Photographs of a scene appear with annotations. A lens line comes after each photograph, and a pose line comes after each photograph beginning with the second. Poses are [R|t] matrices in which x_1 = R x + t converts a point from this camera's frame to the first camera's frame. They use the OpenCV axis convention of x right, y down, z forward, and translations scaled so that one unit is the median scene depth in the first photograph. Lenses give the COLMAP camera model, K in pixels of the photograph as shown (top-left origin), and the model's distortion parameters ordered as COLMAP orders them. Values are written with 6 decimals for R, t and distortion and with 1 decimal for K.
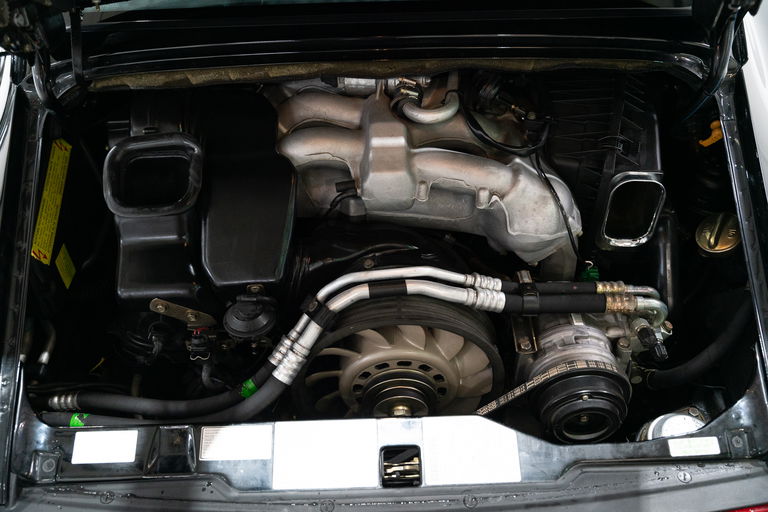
lens RADIAL K [[743.7, 0, 384.1], [0, 743.7, 255.4], [0, 0, 1]] dist [0.013740, 0.000000]
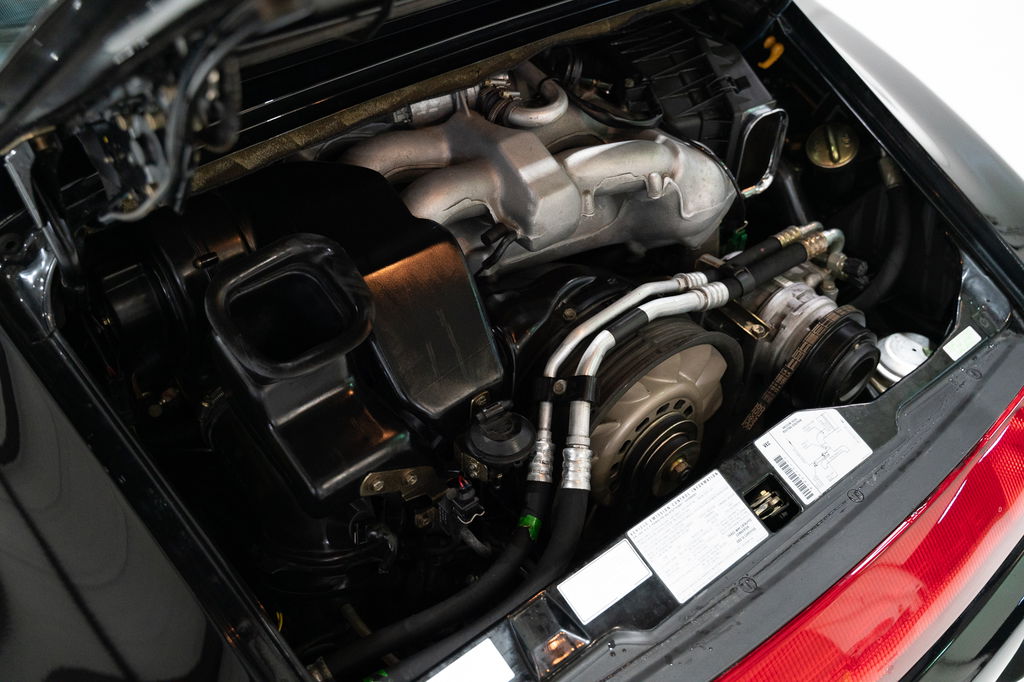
lens RADIAL K [[991.6, 0, 512.2], [0, 991.6, 341.6], [0, 0, 1]] dist [0.013740, 0.000000]
pose [[0.785757, -0.387718, 0.481934, -0.575854], [0.396461, 0.913755, 0.088720, -0.077716], [-0.474768, 0.121356, 0.871704, 0.139577]]
